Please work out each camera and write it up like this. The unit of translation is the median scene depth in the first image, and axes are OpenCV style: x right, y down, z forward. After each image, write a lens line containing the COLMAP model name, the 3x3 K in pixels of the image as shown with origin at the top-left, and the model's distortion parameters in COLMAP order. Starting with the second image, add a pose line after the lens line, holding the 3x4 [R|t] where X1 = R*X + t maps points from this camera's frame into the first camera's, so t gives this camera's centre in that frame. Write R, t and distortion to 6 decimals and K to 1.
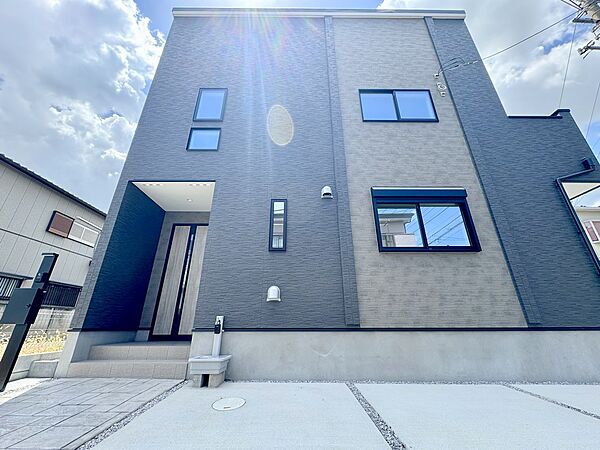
lens RADIAL K [[239.8, 0, 299.3], [0, 239.8, 224.1], [0, 0, 1]] dist [-0.001474, 0.000277]
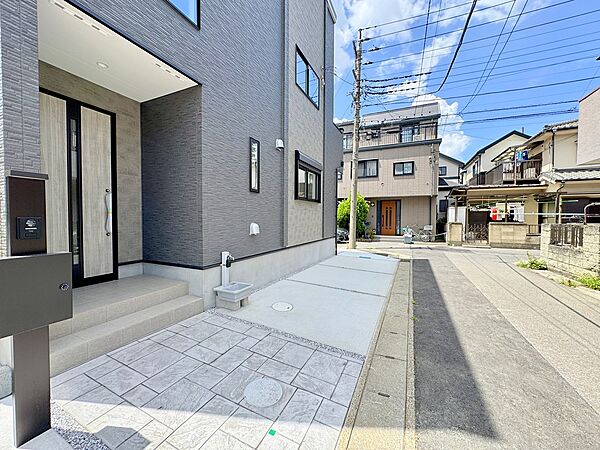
lens RADIAL K [[239.8, 0, 299.3], [0, 239.8, 224.1], [0, 0, 1]] dist [-0.001474, 0.000277]
pose [[0.432948, -0.019792, 0.901202, -1.004144], [-0.354366, 0.915528, 0.190348, -0.038066], [-0.828843, -0.401766, 0.389362, 0.326443]]
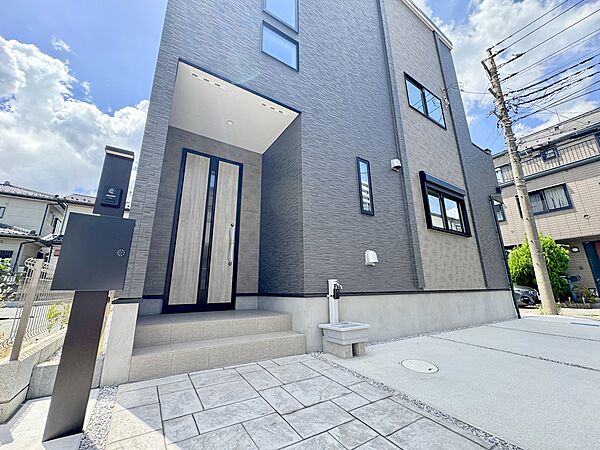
lens RADIAL K [[239.8, 0, 299.3], [0, 239.8, 224.1], [0, 0, 1]] dist [-0.001474, 0.000277]
pose [[0.844929, 0.131327, 0.518506, -0.799083], [-0.197581, 0.977459, 0.074398, 0.130952], [-0.497048, -0.165308, 0.851831, 0.316320]]
